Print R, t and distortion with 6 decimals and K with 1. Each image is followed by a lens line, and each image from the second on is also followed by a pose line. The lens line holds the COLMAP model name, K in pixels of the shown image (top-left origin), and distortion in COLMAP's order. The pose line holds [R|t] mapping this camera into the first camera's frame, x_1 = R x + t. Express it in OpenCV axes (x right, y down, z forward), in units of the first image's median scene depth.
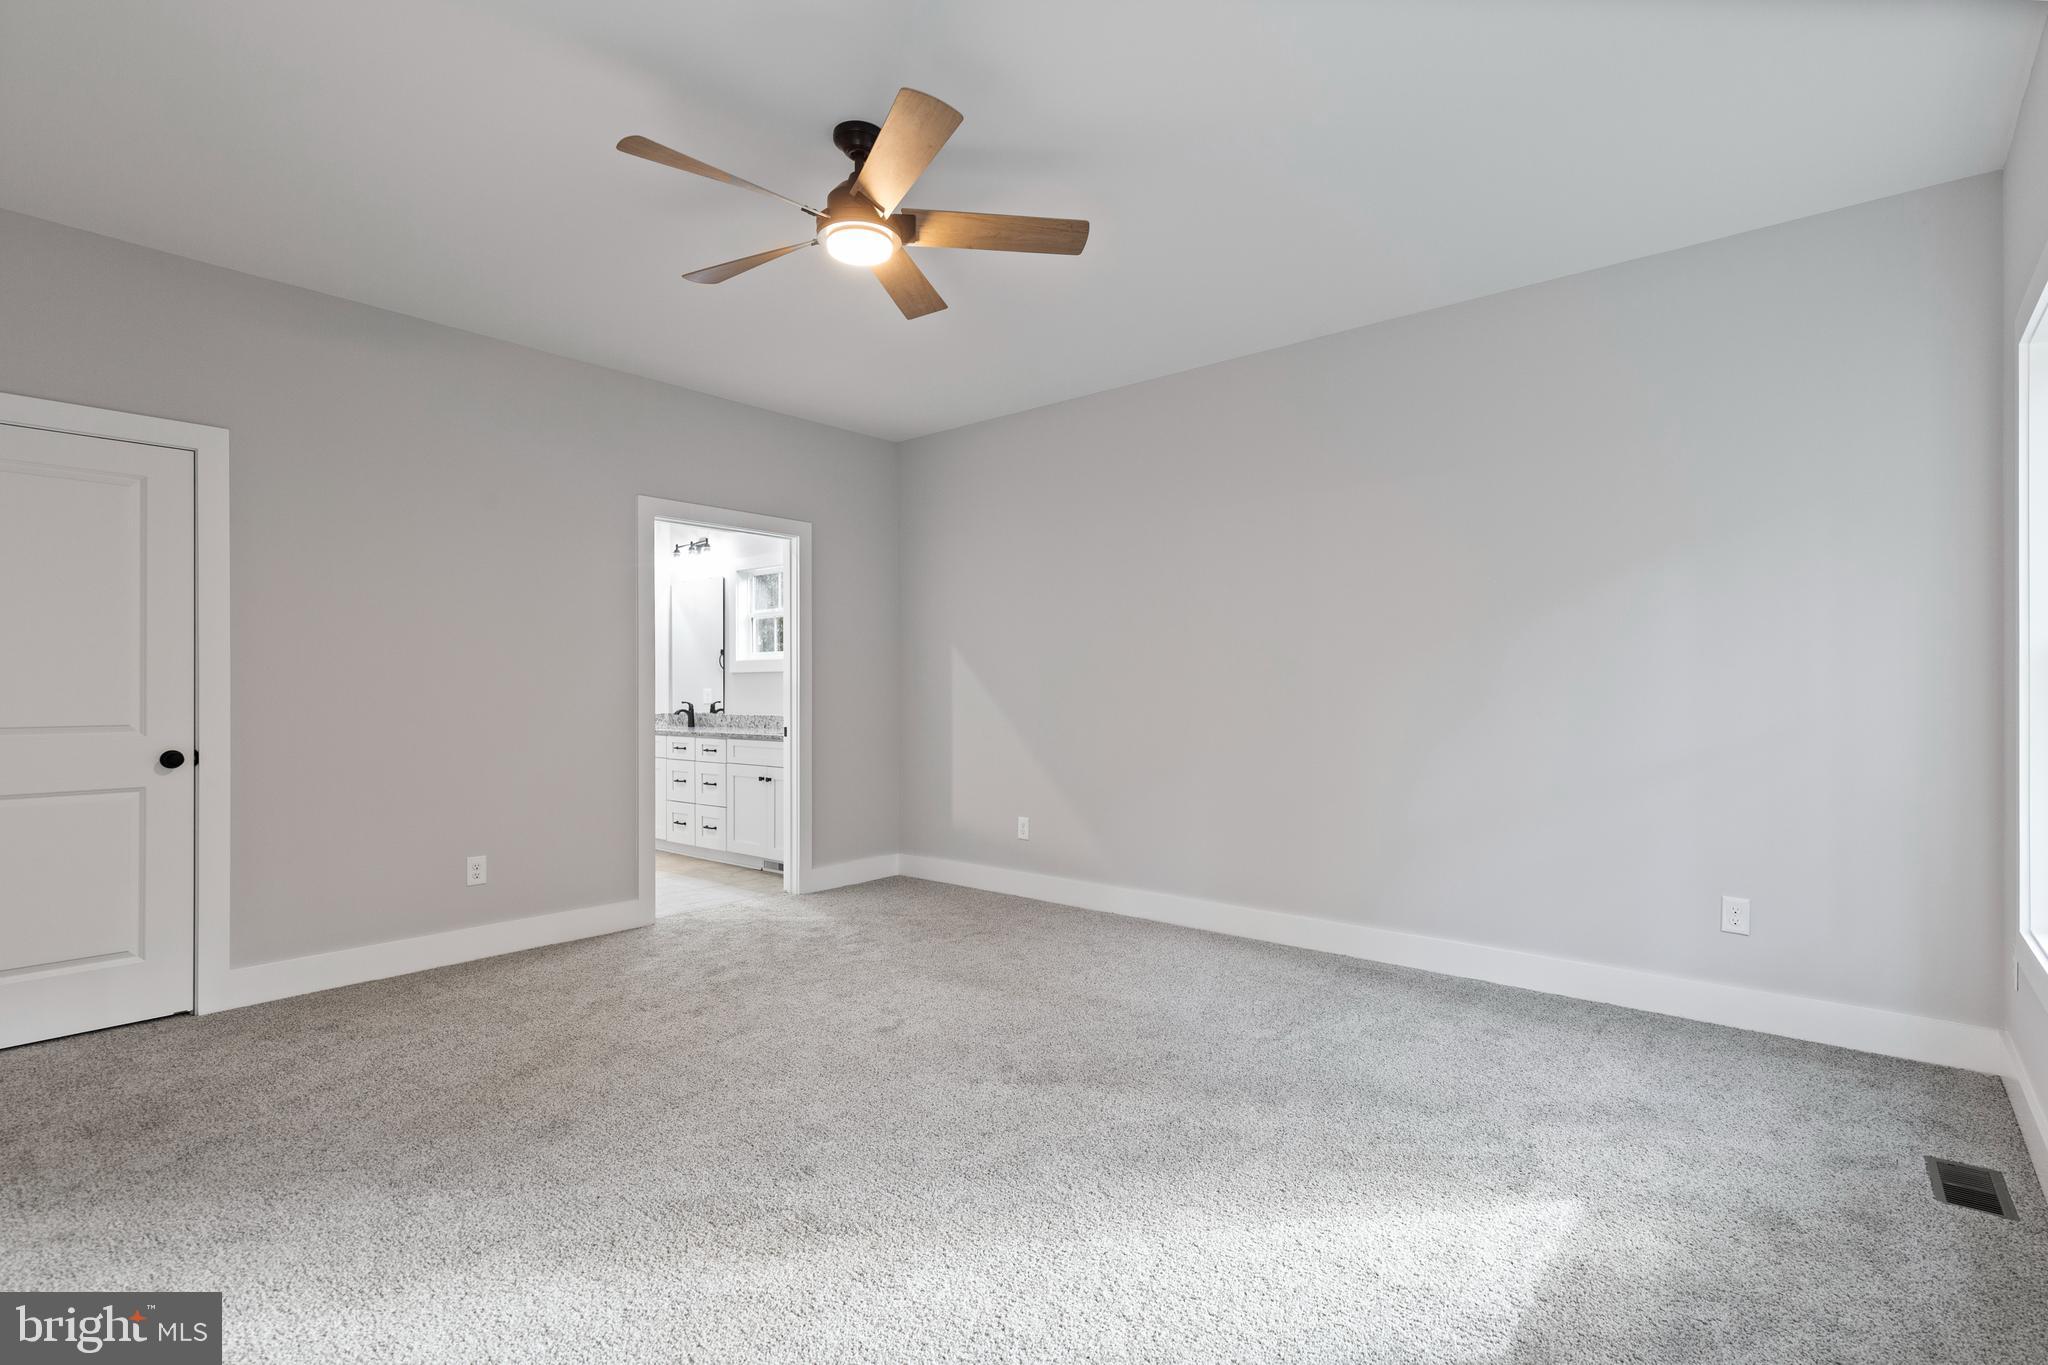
lens RADIAL K [[933.8, 0, 1037.0], [0, 933.8, 682.2], [0, 0, 1]] dist [0.011888, -0.000840]
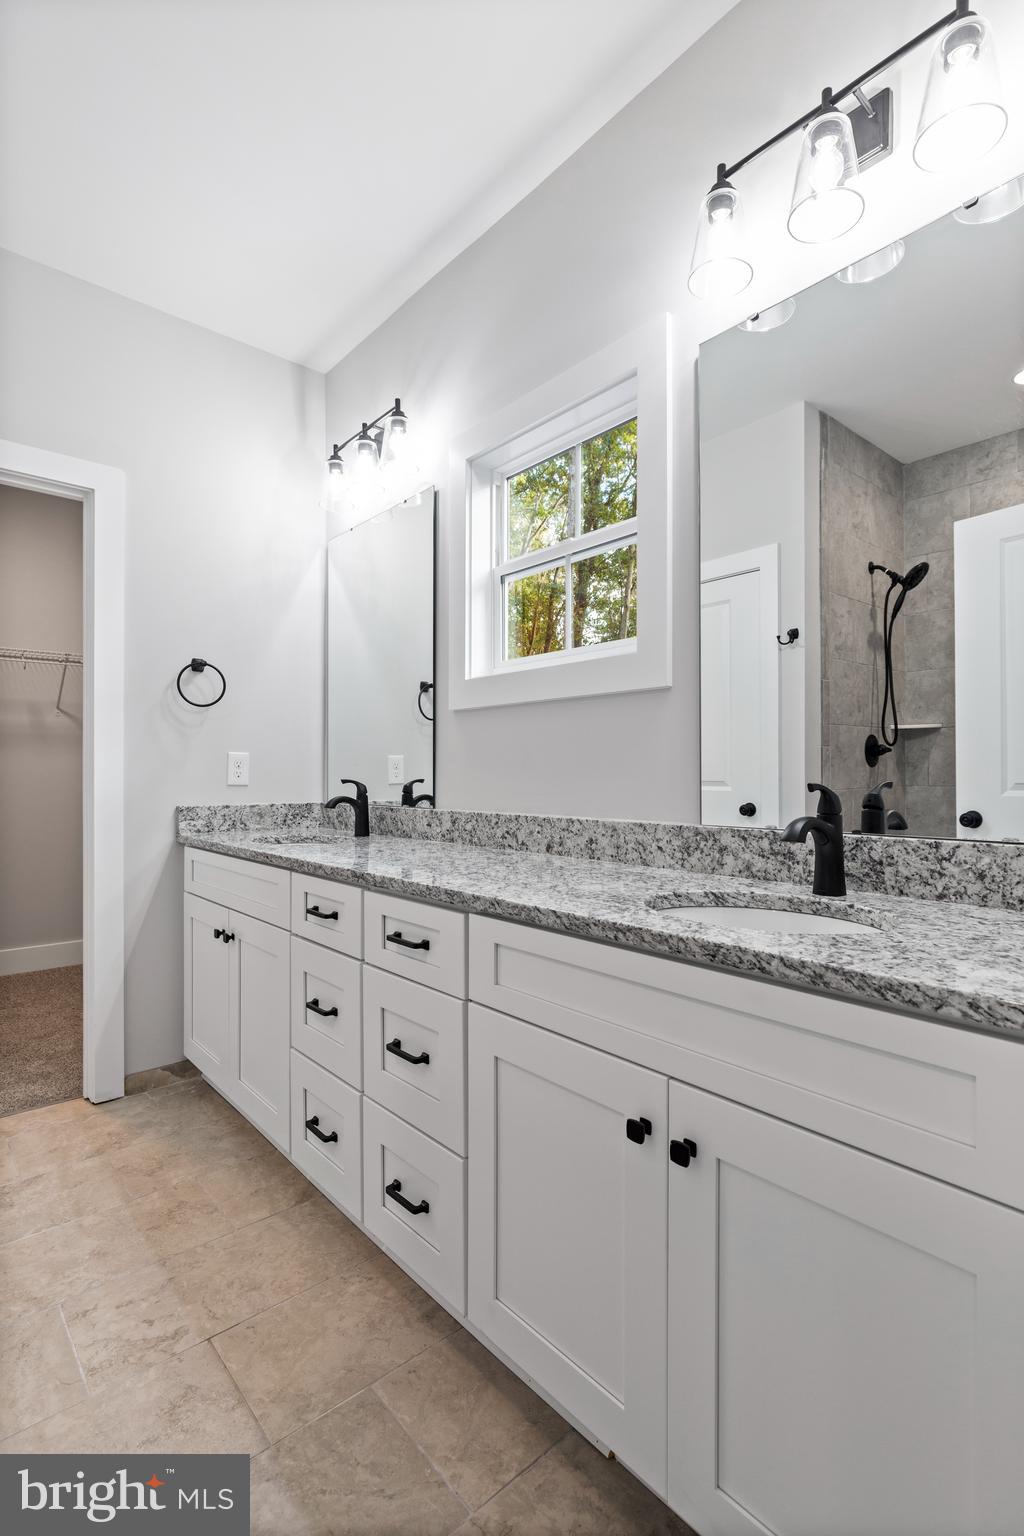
lens RADIAL K [[726.1, 0, 510.1], [0, 726.1, 770.4], [0, 0, 1]] dist [0.003507, -0.001530]
pose [[0.984513, 0.007045, -0.175171, -0.241476], [-0.006417, 0.999971, 0.004151, 0.014834], [0.175196, -0.002963, 0.984529, 0.676543]]
